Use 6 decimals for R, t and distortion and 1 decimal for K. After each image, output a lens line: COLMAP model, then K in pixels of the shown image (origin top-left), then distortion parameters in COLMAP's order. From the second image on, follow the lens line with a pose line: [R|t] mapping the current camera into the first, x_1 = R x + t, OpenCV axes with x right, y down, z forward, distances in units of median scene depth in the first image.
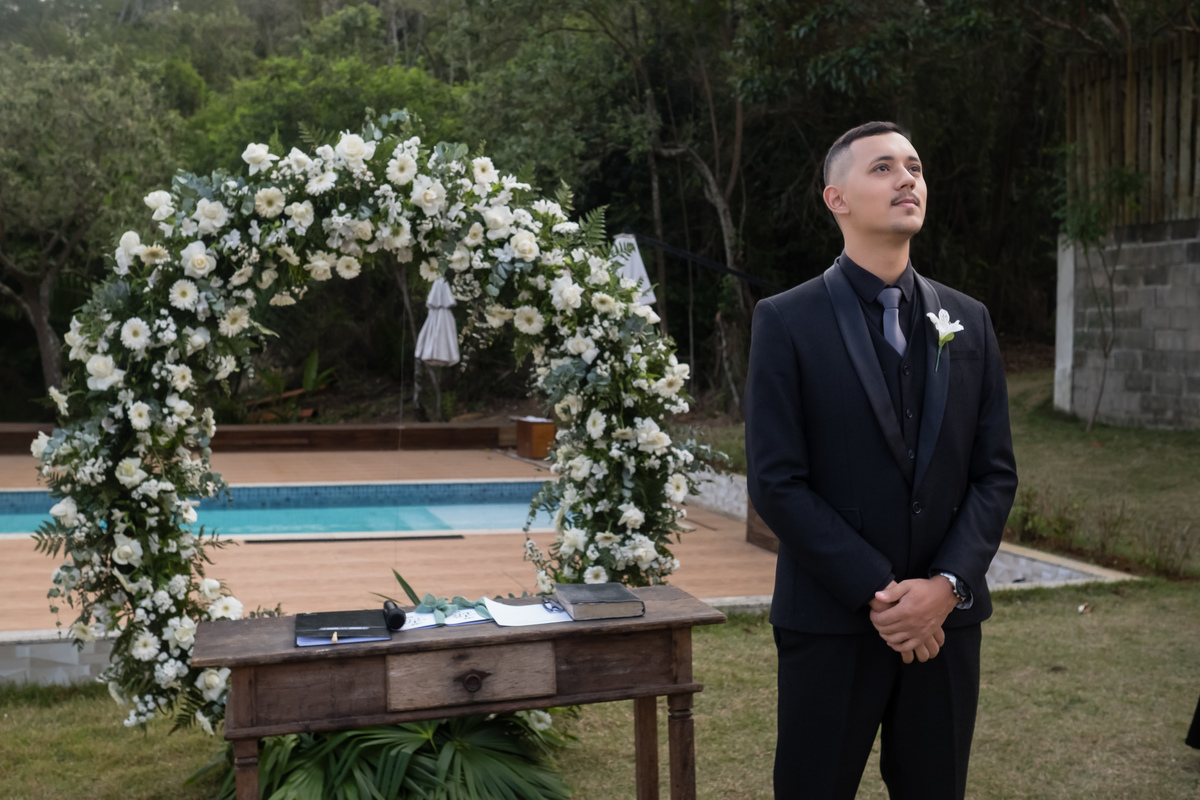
lens RADIAL K [[1345.3, 0, 586.7], [0, 1345.3, 361.2], [0, 0, 1]] dist [0.000197, 0.000000]
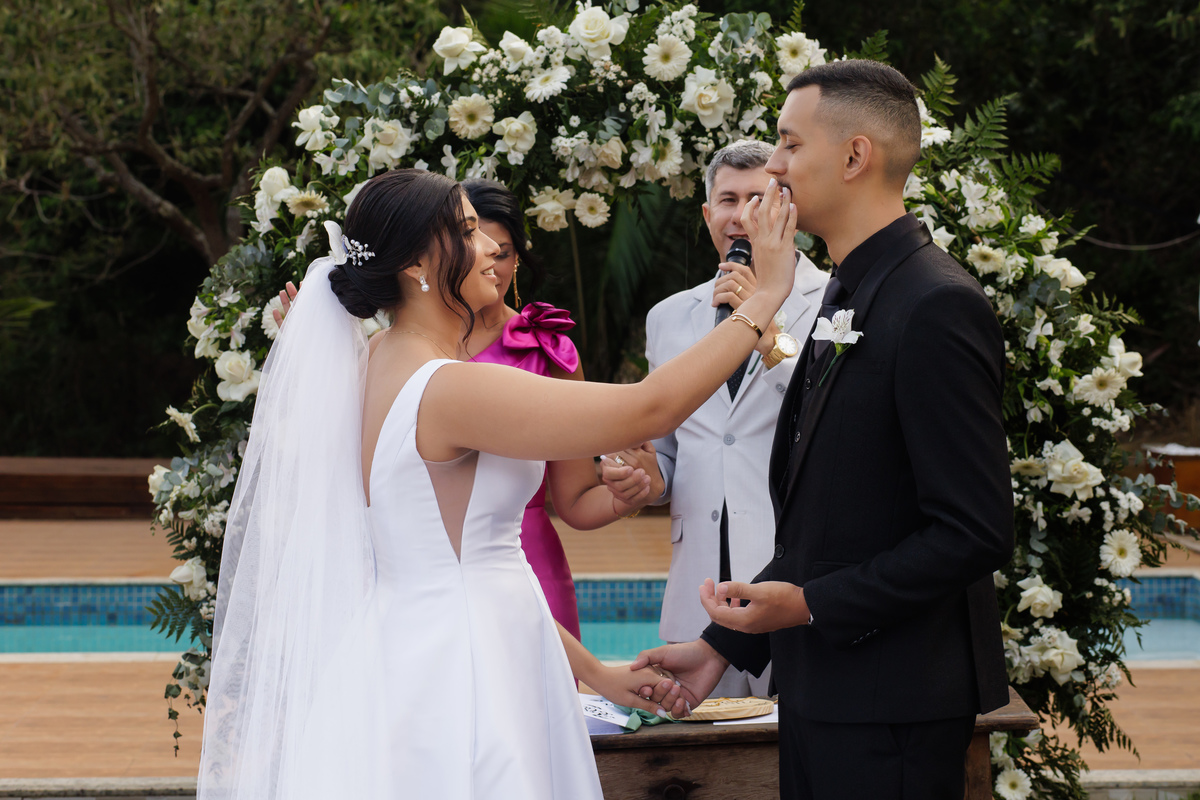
lens RADIAL K [[3068.8, 0, 601.7], [0, 3068.8, 398.9], [0, 0, 1]] dist [0.086423, 0.000000]
pose [[0.962112, -0.006533, -0.272575, 0.232328], [0.013438, 0.999634, 0.023472, -0.013368], [0.272322, -0.026246, 0.961848, -0.432111]]
